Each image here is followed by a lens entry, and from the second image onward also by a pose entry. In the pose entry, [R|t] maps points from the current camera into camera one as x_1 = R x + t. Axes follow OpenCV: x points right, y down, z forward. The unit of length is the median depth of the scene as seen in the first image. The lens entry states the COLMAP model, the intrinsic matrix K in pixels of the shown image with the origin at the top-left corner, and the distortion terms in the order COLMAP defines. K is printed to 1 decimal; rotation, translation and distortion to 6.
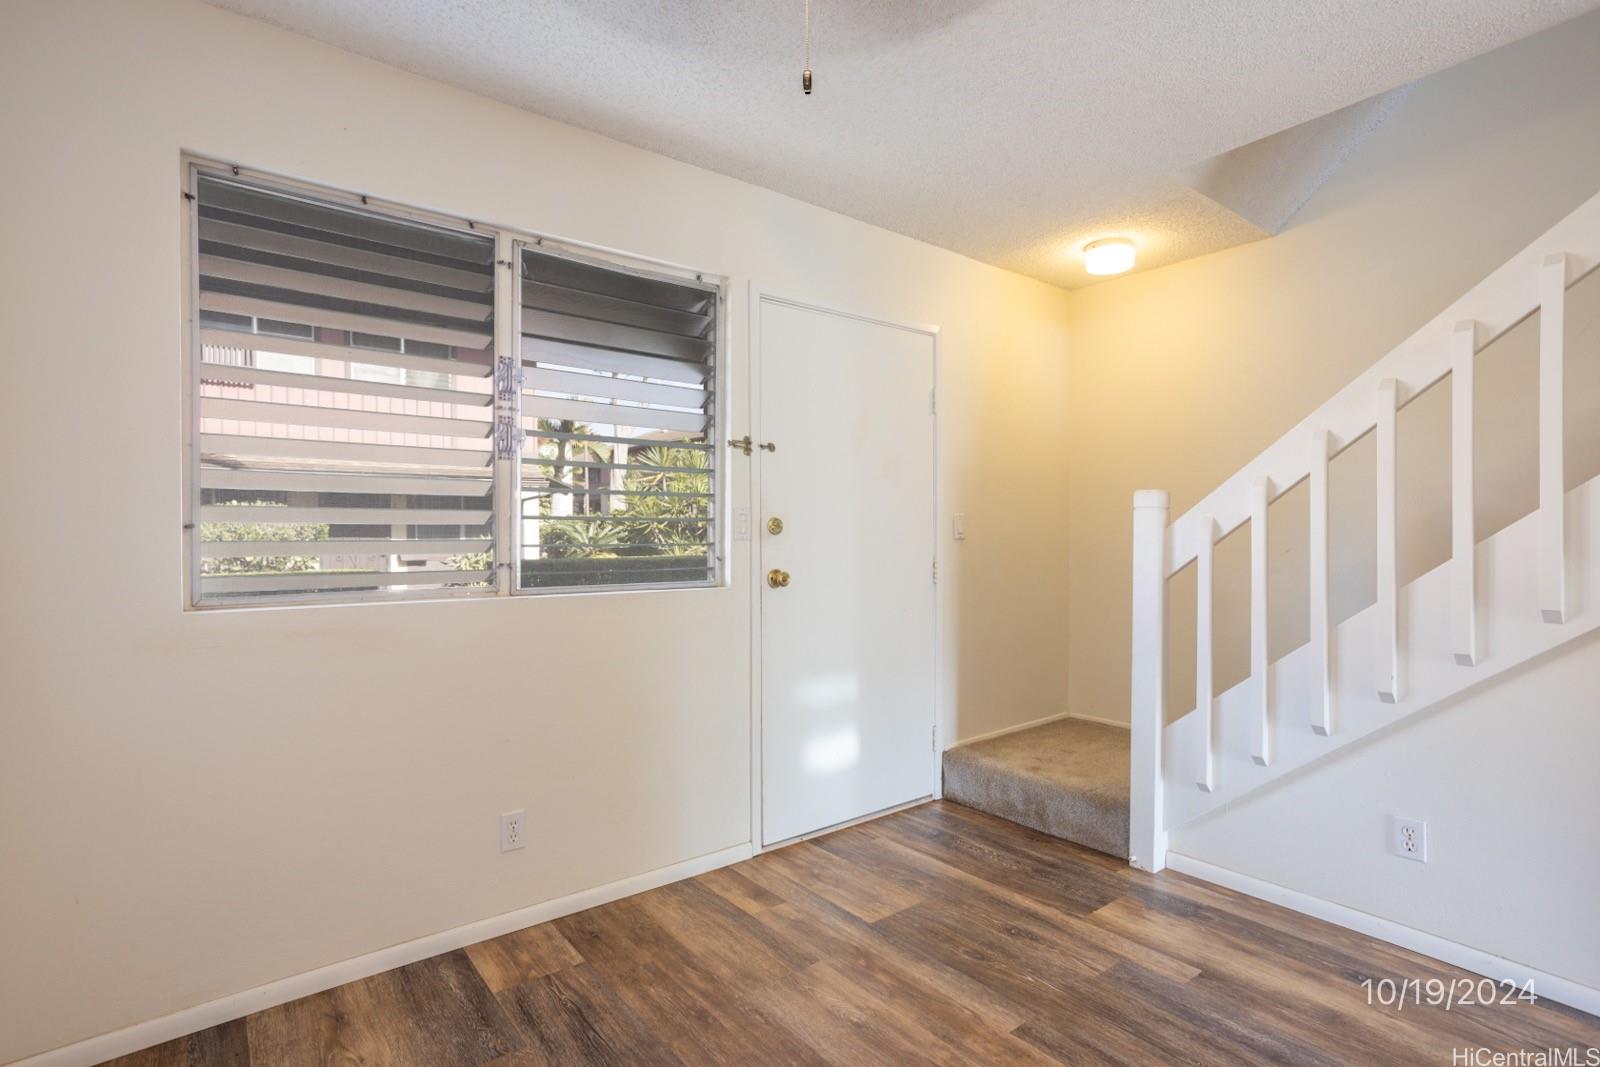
lens RADIAL K [[775.4, 0, 797.0], [0, 775.4, 536.1], [0, 0, 1]] dist [-0.048203, 0.026076]
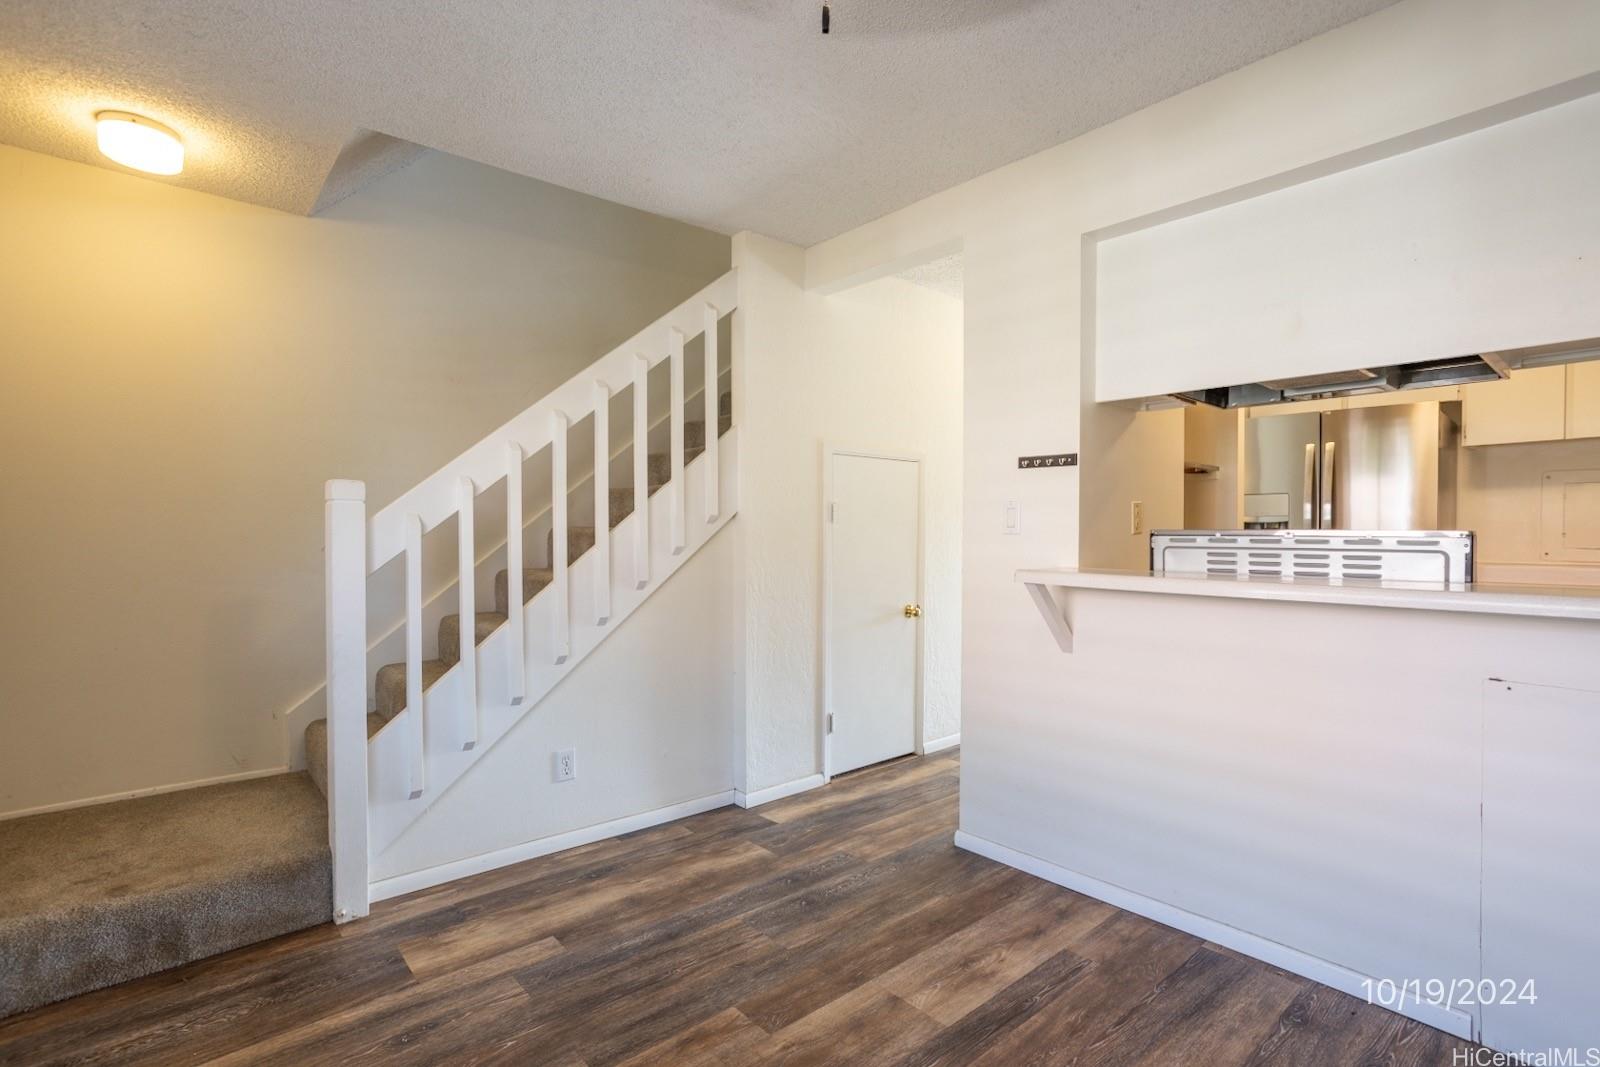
lens RADIAL K [[775.4, 0, 797.0], [0, 775.4, 536.1], [0, 0, 1]] dist [-0.048203, 0.026076]
pose [[-0.058690, 0.000051, 0.998276, -0.504324], [0.002626, 0.999997, 0.000104, 0.004851], [-0.998273, 0.002628, -0.058690, 0.635454]]
